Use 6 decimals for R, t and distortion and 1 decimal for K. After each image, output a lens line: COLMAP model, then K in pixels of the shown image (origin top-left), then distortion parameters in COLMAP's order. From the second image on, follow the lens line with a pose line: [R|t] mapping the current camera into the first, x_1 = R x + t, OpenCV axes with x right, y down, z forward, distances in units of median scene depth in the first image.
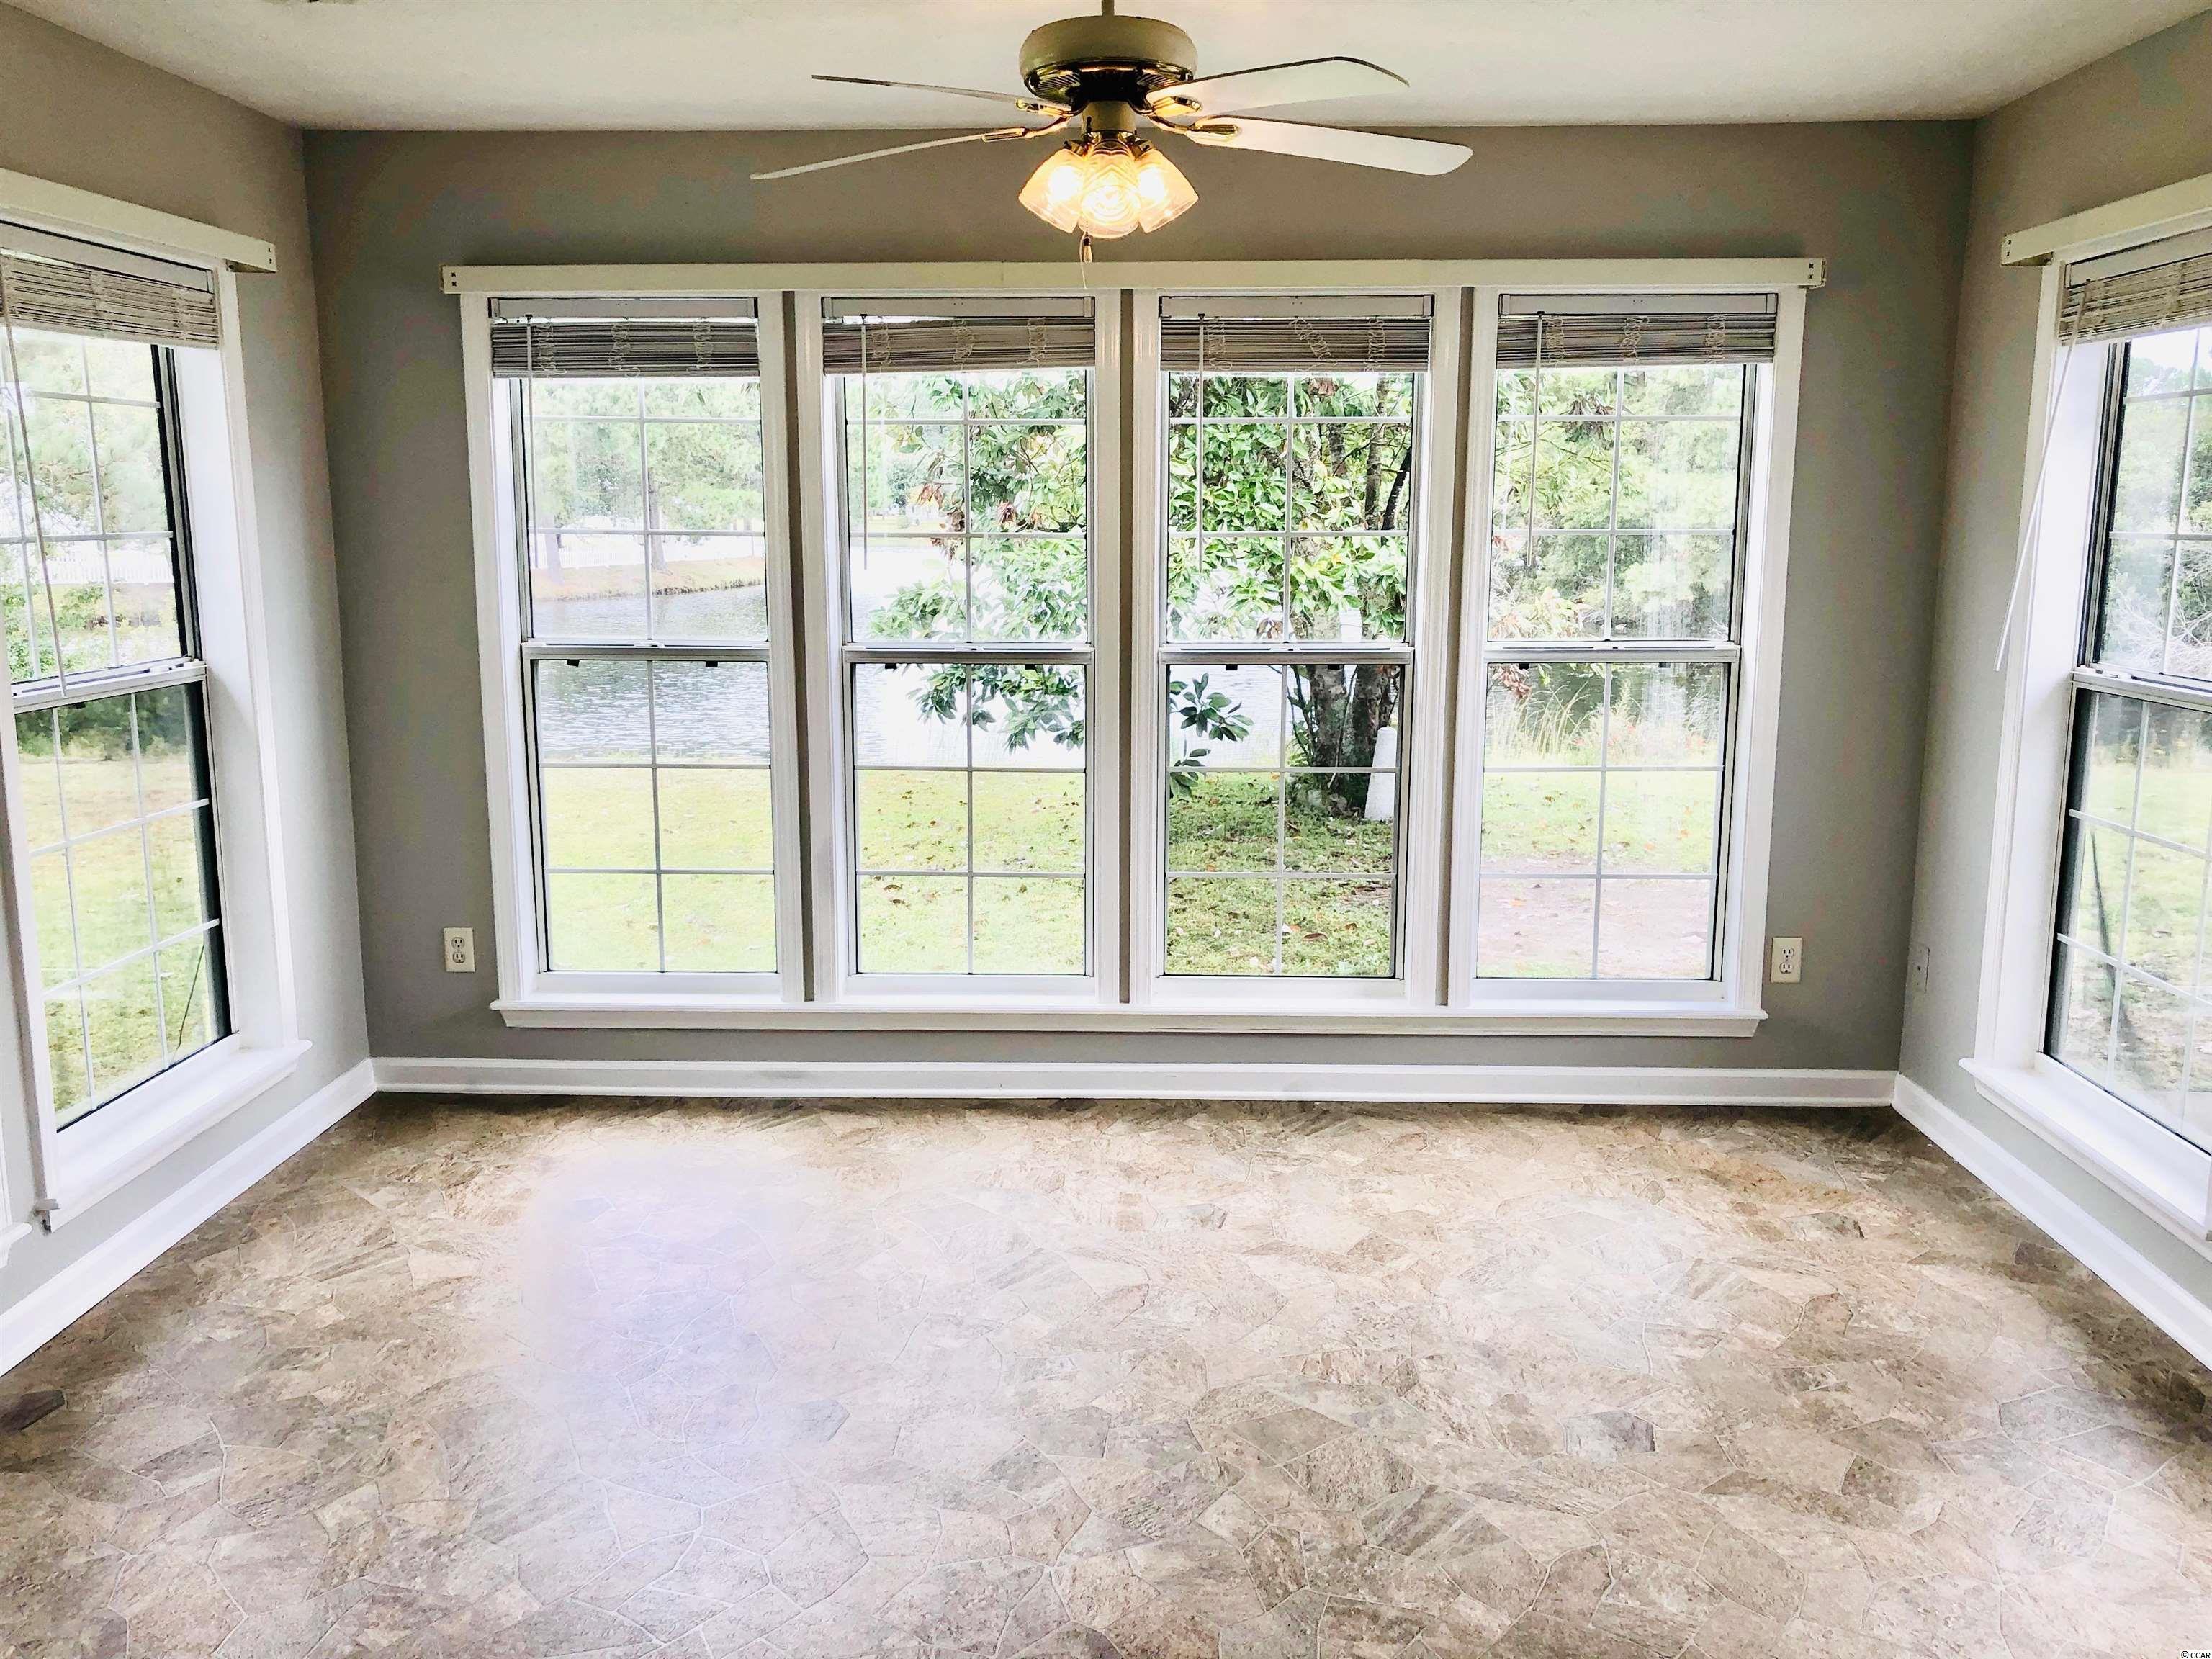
lens RADIAL K [[1799.1, 0, 1094.4], [0, 1799.1, 817.5], [0, 0, 1]] dist [0.023953, -0.012546]
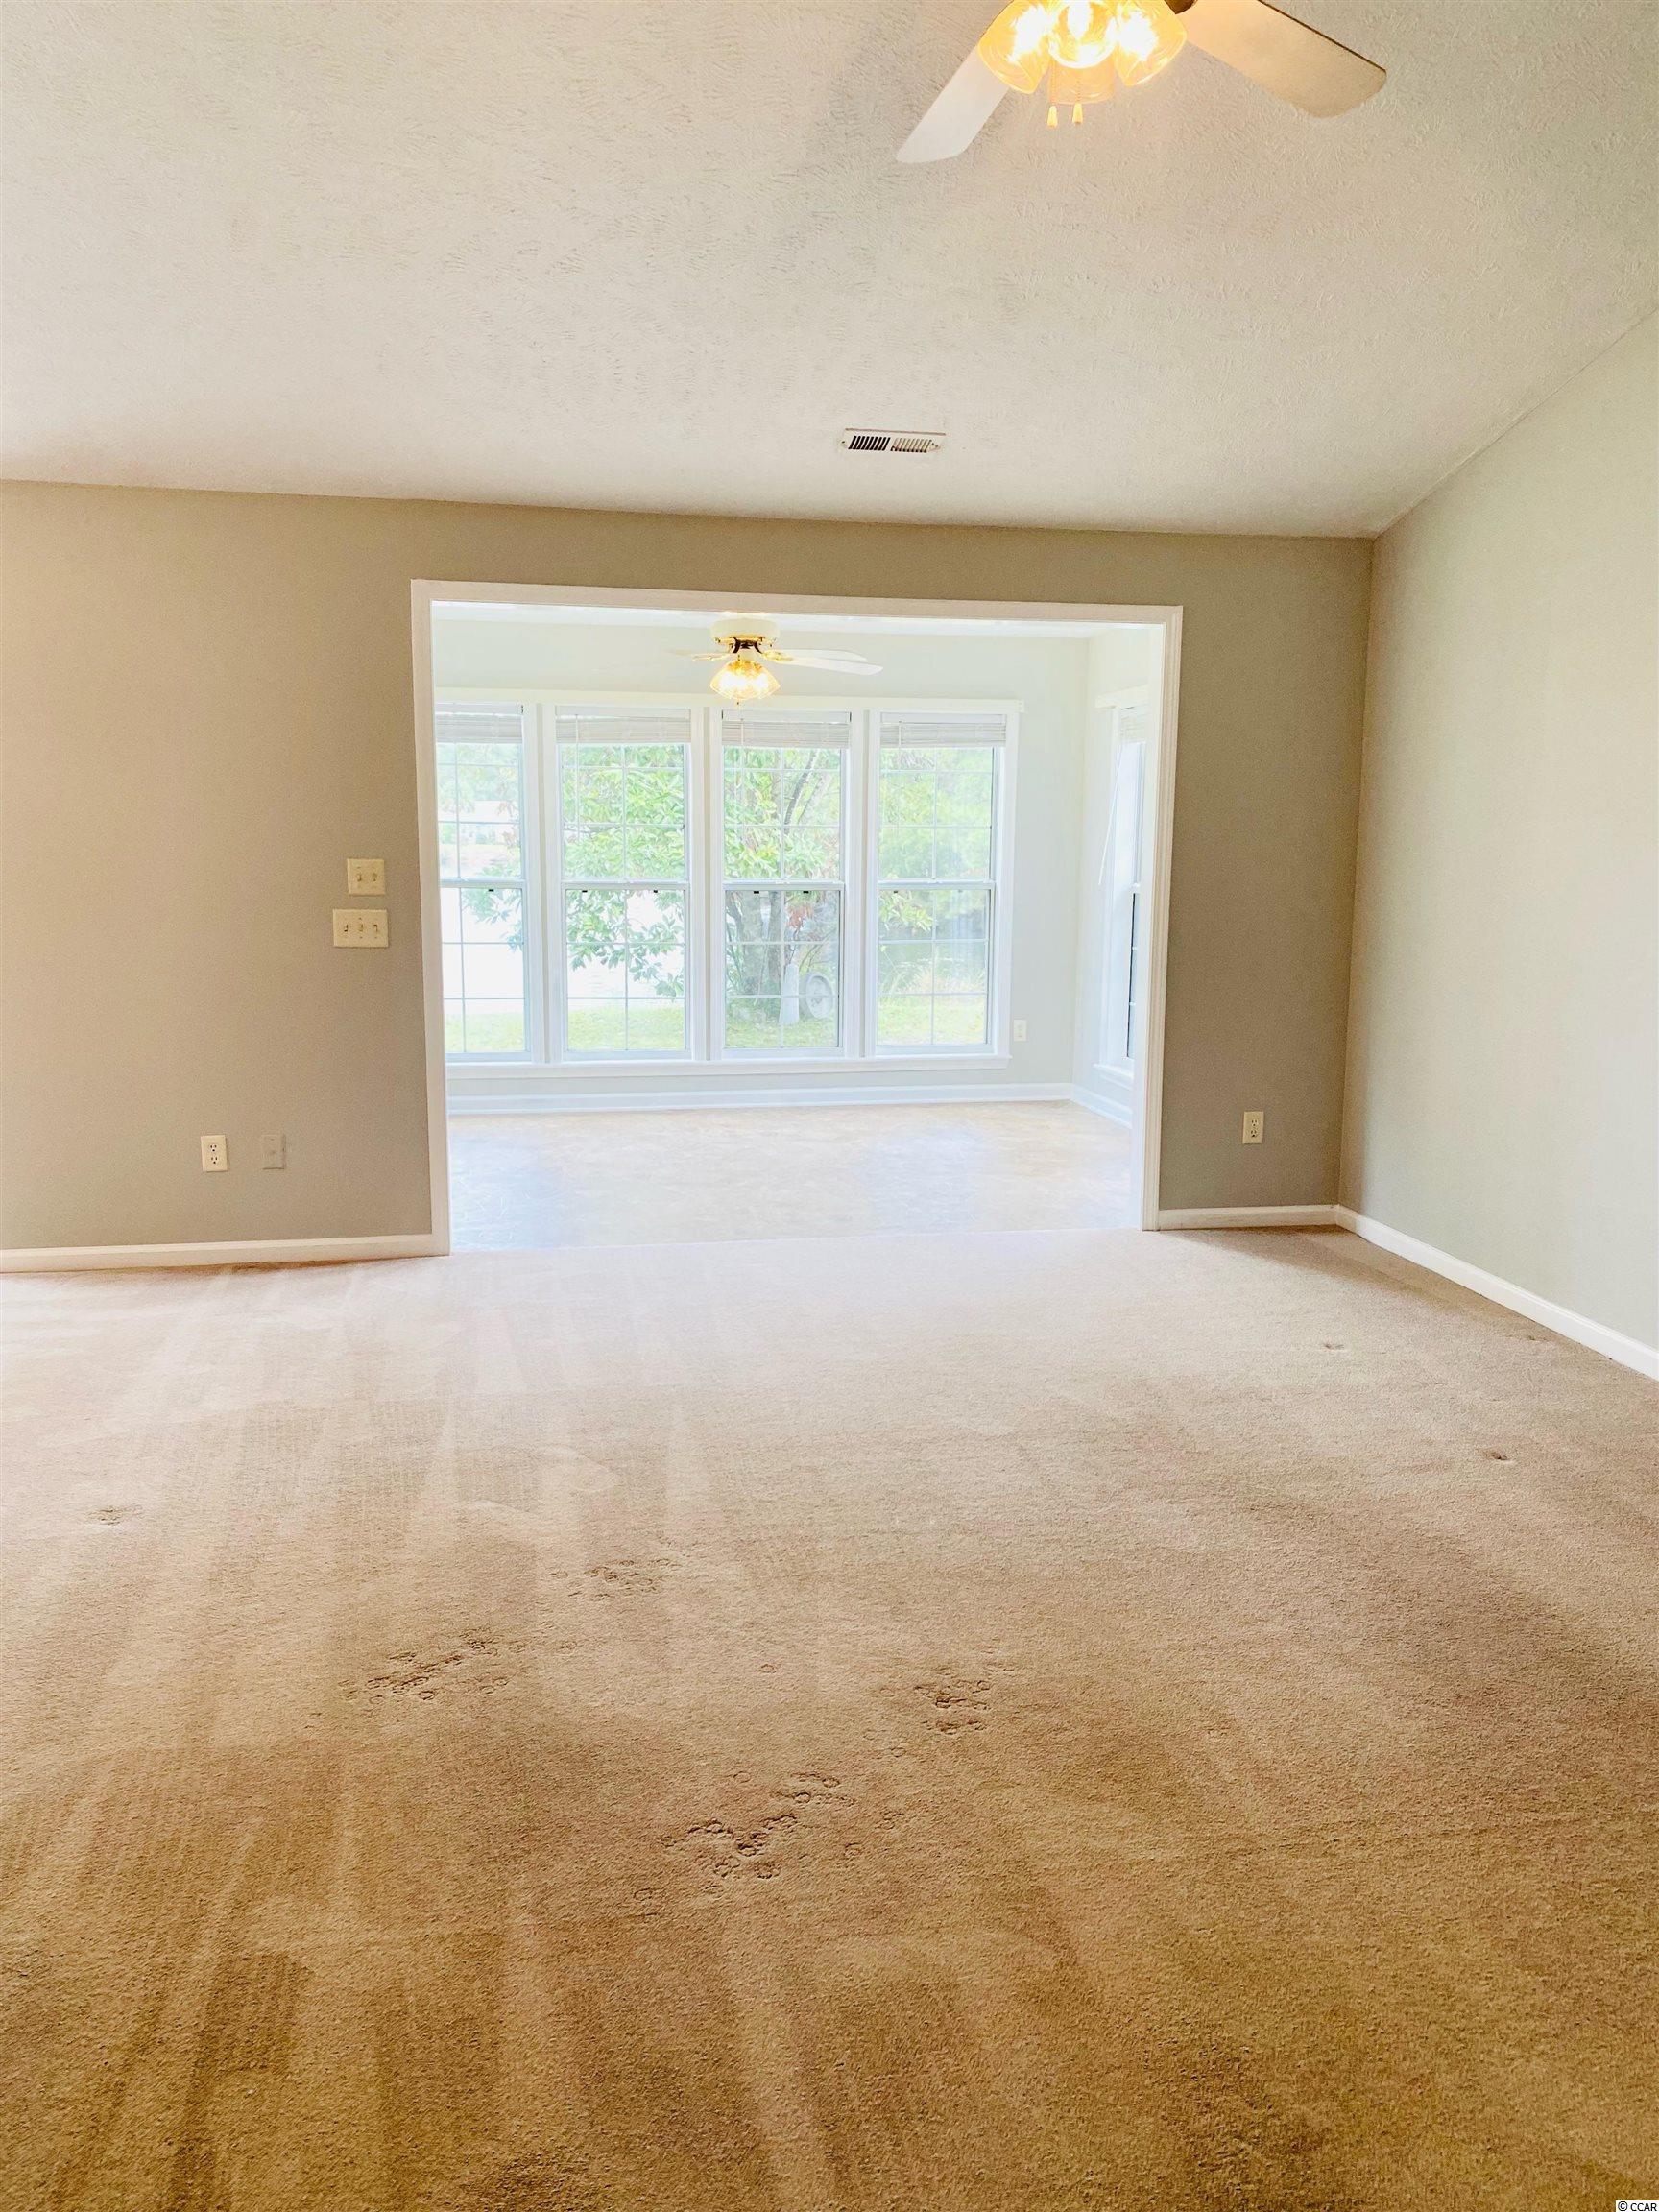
lens RADIAL K [[1676.5, 0, 783.0], [0, 1676.5, 1094.8], [0, 0, 1]] dist [0.030620, -0.031798]
pose [[0.980562, -0.022888, 0.194868, -0.279223], [0.026195, 0.999553, -0.014406, 0.181240], [-0.194451, 0.019231, 0.980724, -0.891158]]
